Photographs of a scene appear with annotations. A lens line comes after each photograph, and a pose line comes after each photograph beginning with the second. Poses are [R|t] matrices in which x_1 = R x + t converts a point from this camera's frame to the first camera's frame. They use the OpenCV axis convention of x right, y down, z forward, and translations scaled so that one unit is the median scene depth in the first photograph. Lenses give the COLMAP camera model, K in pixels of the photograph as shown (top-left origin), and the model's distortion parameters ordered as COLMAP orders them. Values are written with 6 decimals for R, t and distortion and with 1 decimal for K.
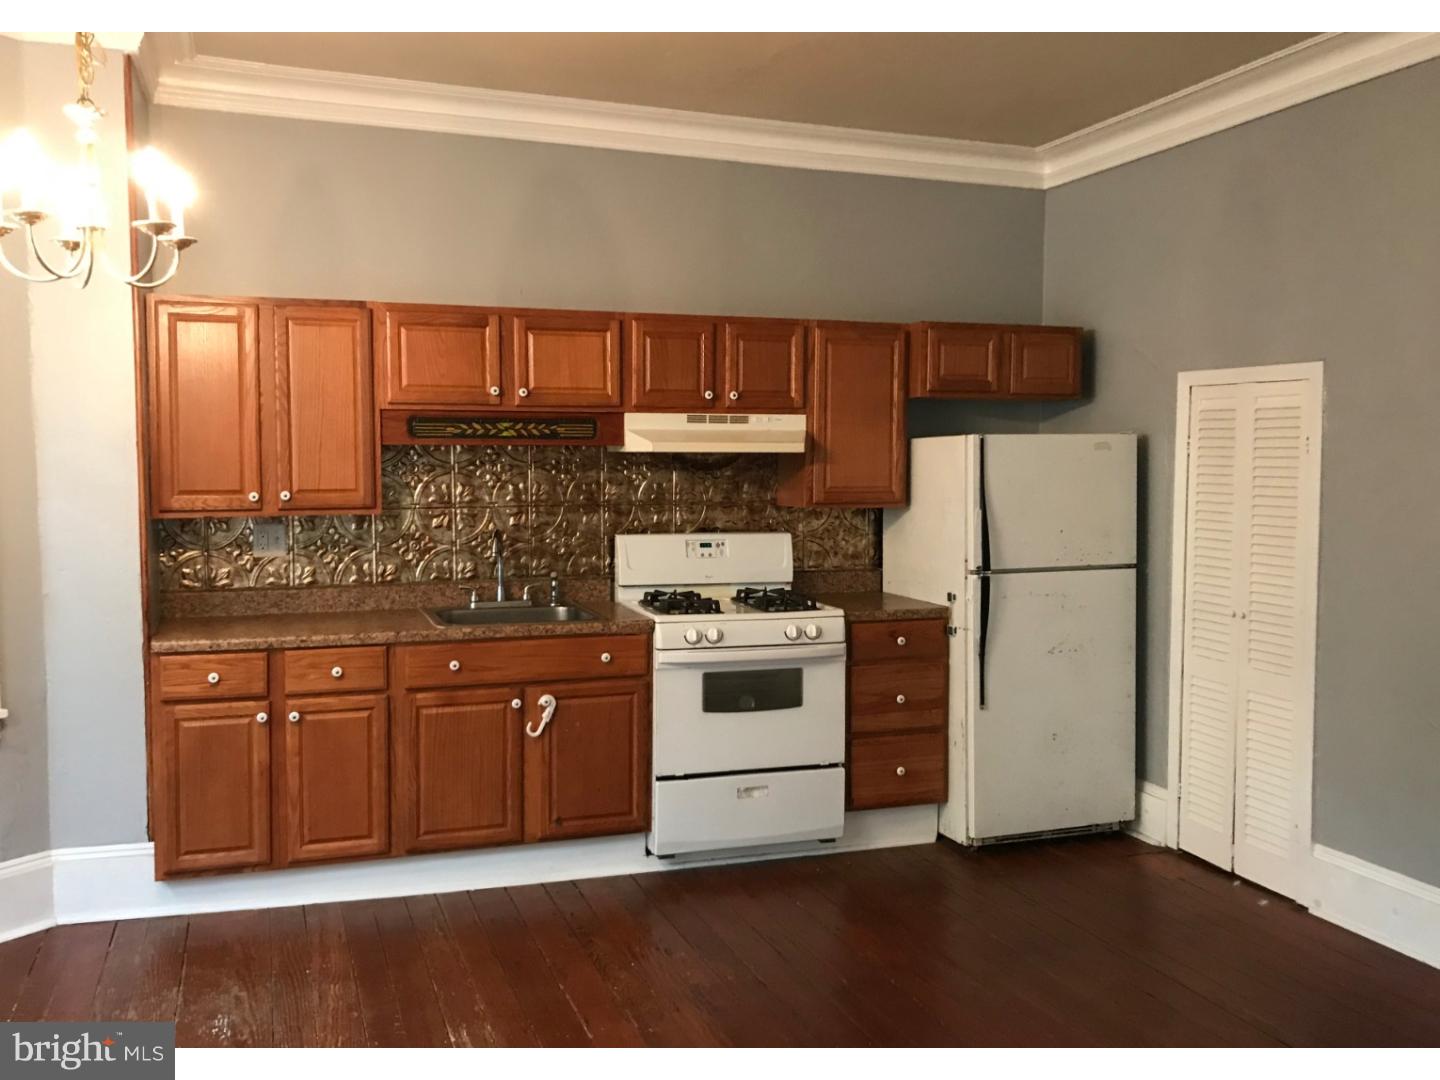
lens RADIAL K [[1187.4, 0, 720.0], [0, 1187.4, 540.0], [0, 0, 1]] dist [0.005948, 0.001152]
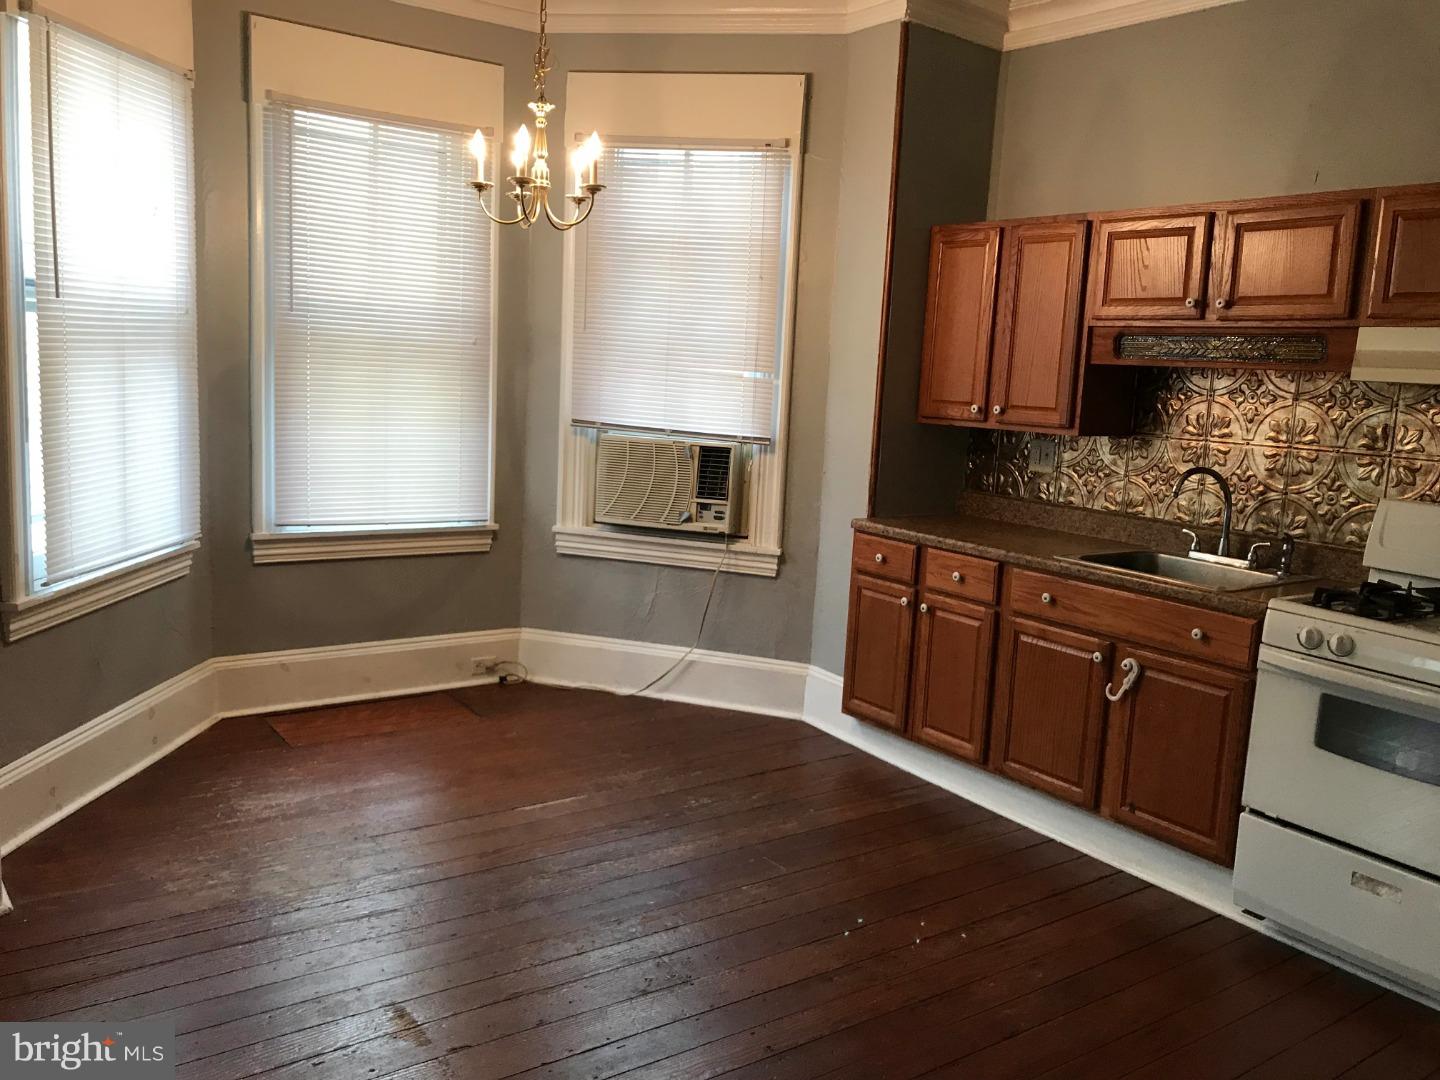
lens RADIAL K [[1187.4, 0, 720.0], [0, 1187.4, 540.0], [0, 0, 1]] dist [0.005948, 0.001152]
pose [[0.278903, 0.154781, -0.947764, 0.570497], [-0.112747, 0.985378, 0.127745, -0.029982], [0.953678, 0.071229, 0.292276, 0.454337]]
